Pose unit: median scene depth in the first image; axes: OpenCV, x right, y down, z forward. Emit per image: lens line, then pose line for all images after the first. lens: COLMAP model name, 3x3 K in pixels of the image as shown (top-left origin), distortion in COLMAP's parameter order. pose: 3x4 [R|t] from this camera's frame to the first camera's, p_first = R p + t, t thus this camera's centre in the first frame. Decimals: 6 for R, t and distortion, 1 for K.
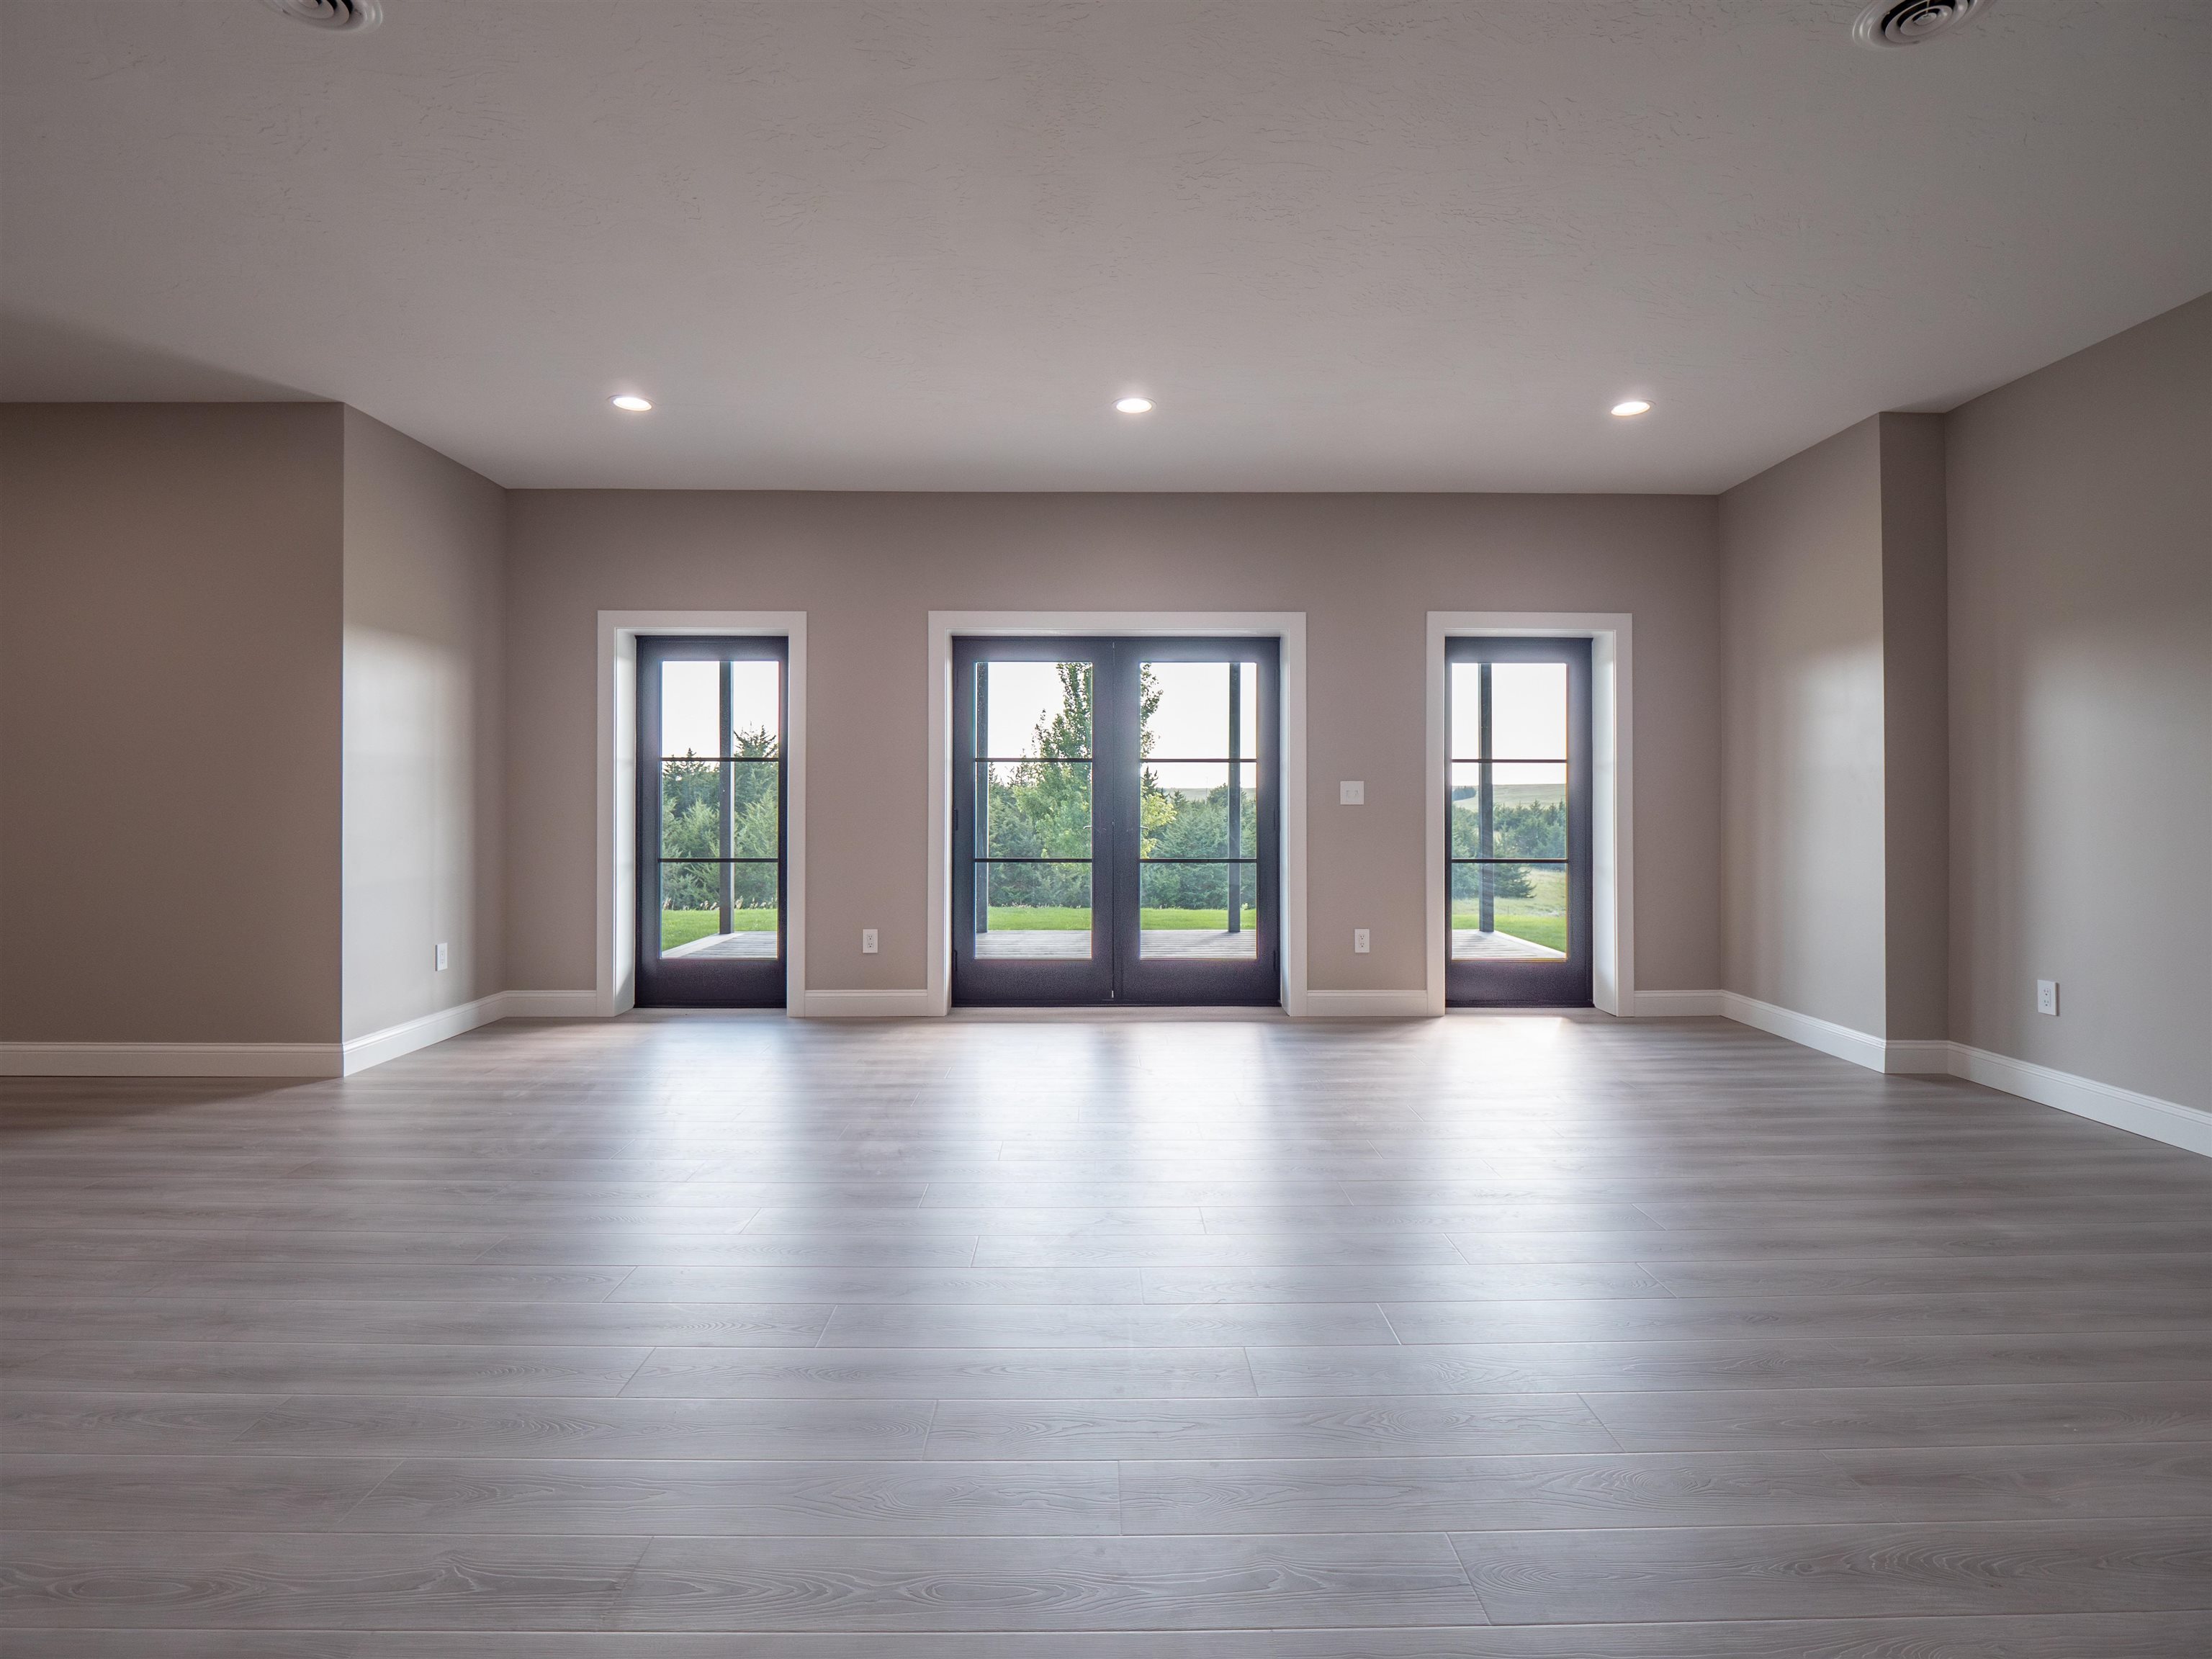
lens RADIAL K [[1084.3, 0, 1111.1], [0, 1084.3, 805.6], [0, 0, 1]] dist [-0.016817, -0.000450]
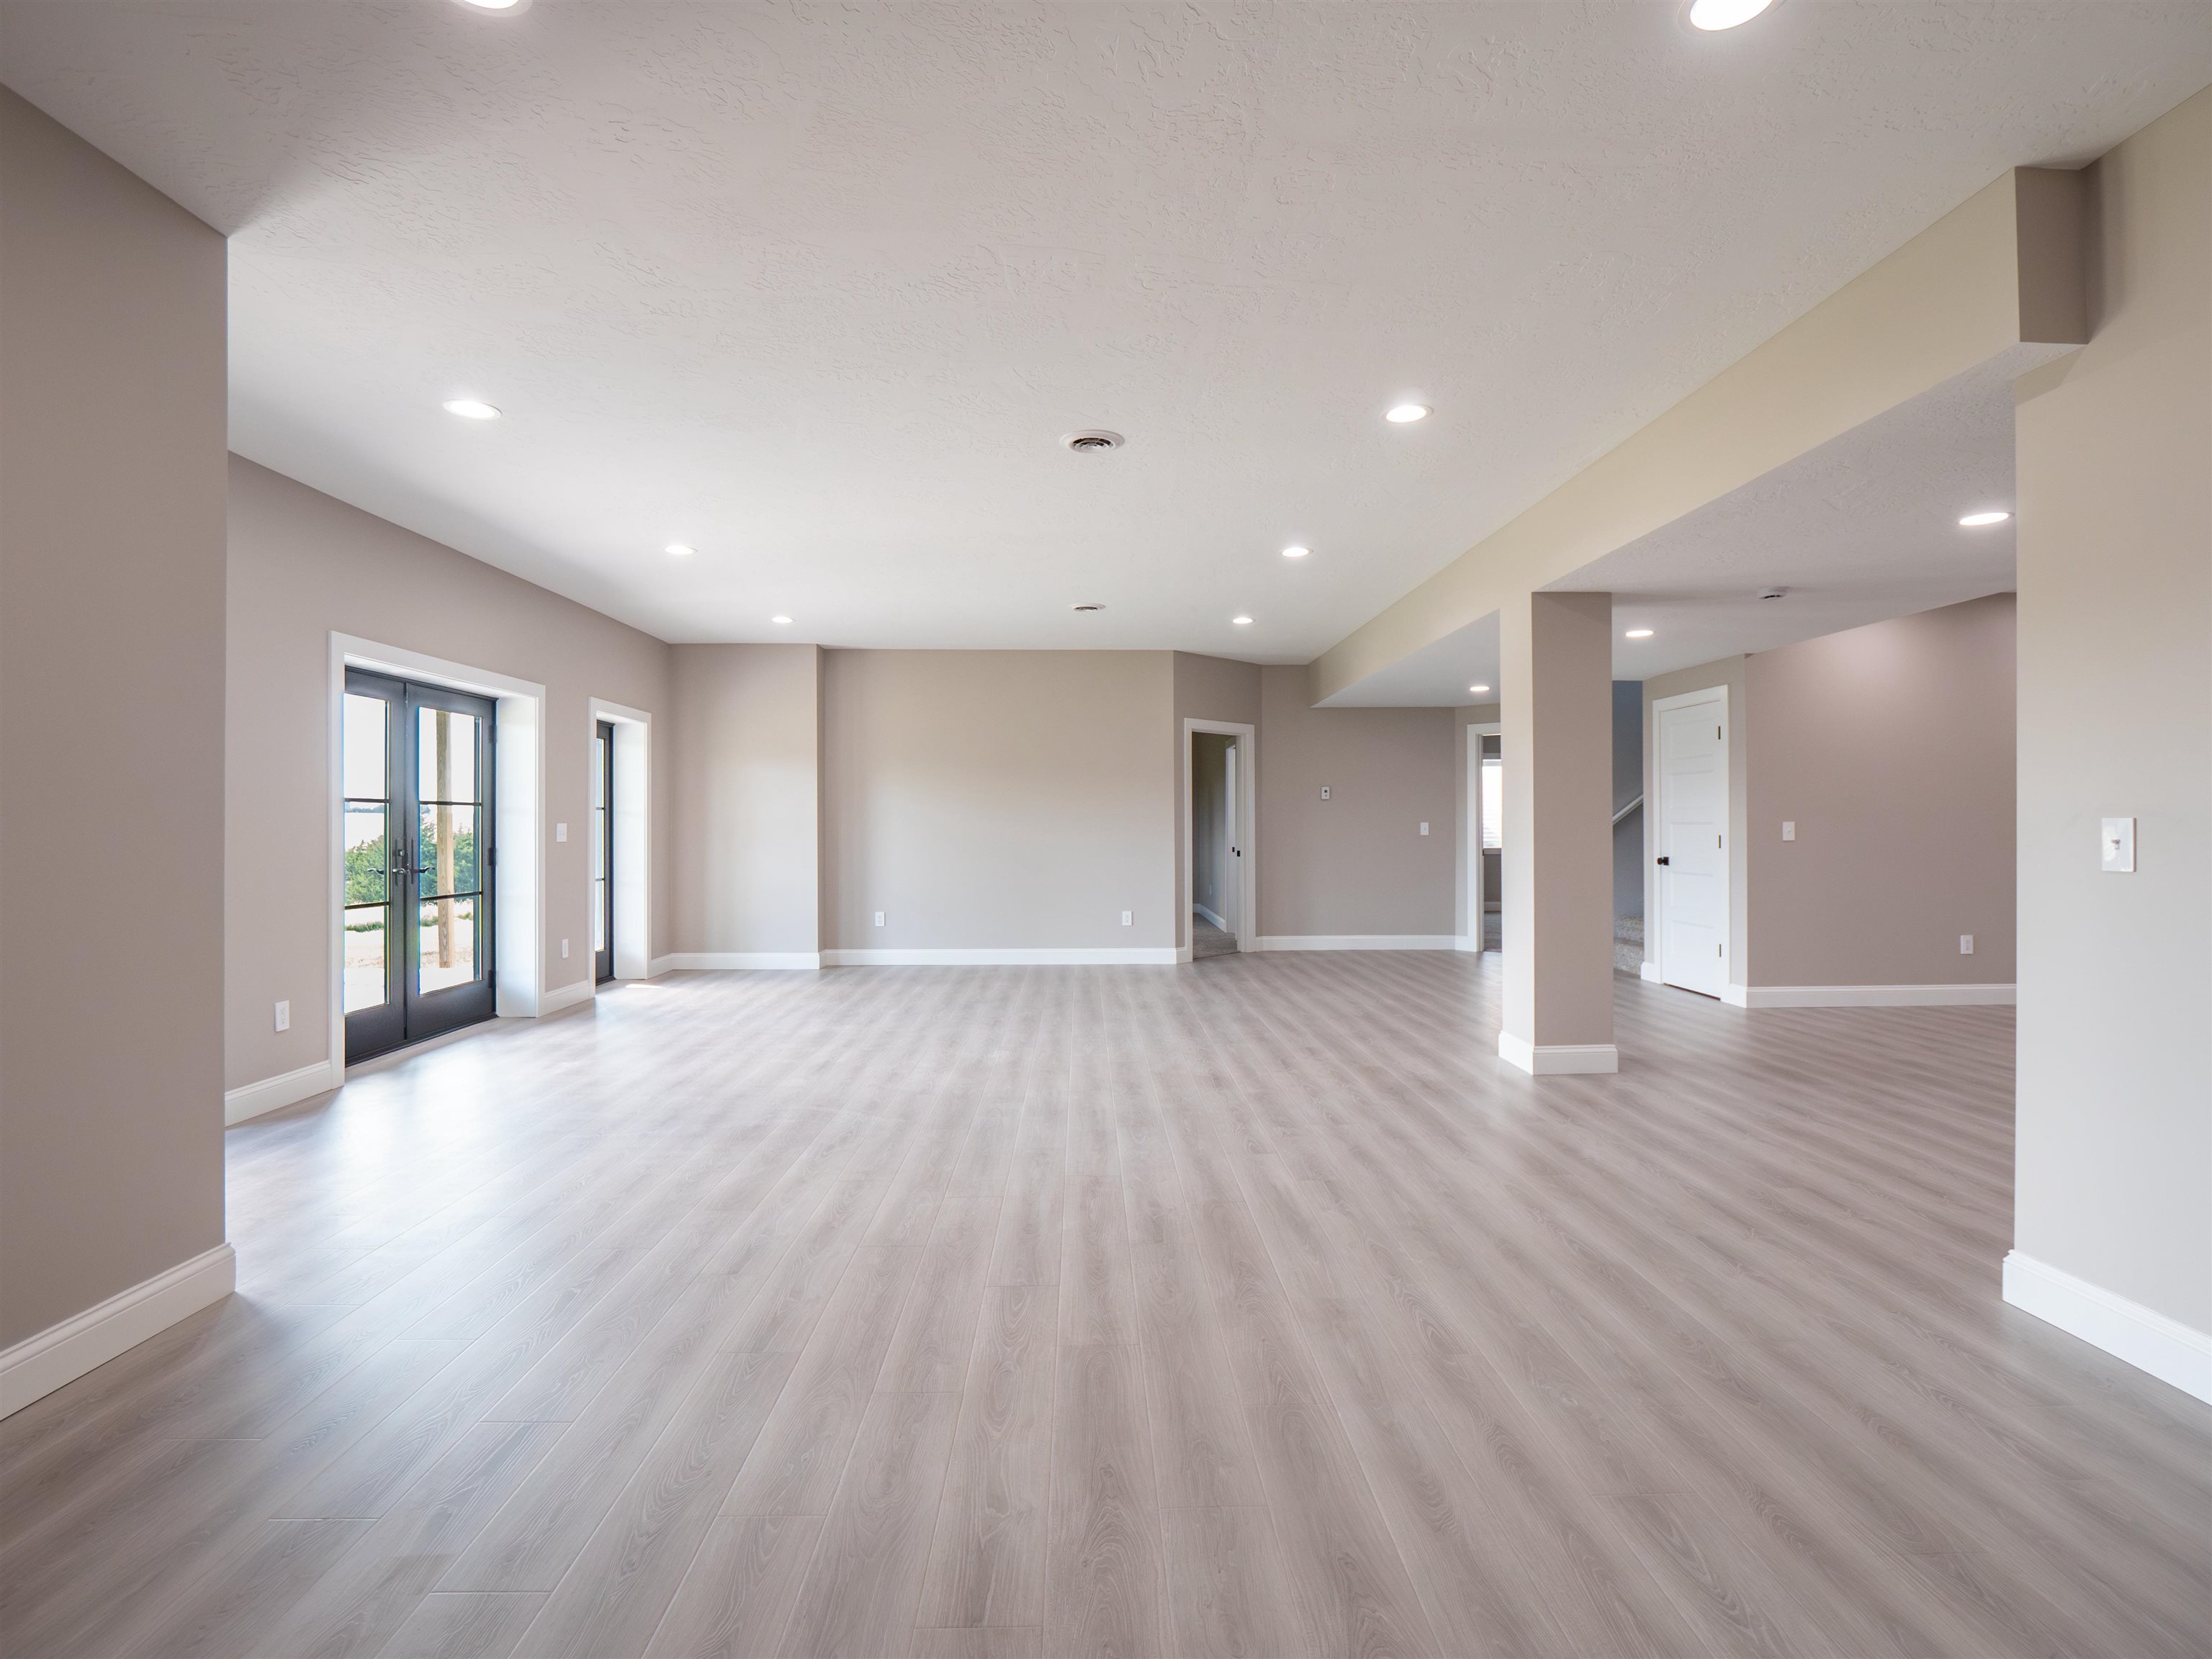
lens RADIAL K [[1084.3, 0, 1111.1], [0, 1084.3, 805.6], [0, 0, 1]] dist [-0.016817, -0.000450]
pose [[-0.014965, 0.016366, 0.999754, -1.324254], [0.005730, 0.999851, -0.016282, -0.023790], [-0.999872, 0.005485, -0.015057, 0.468926]]
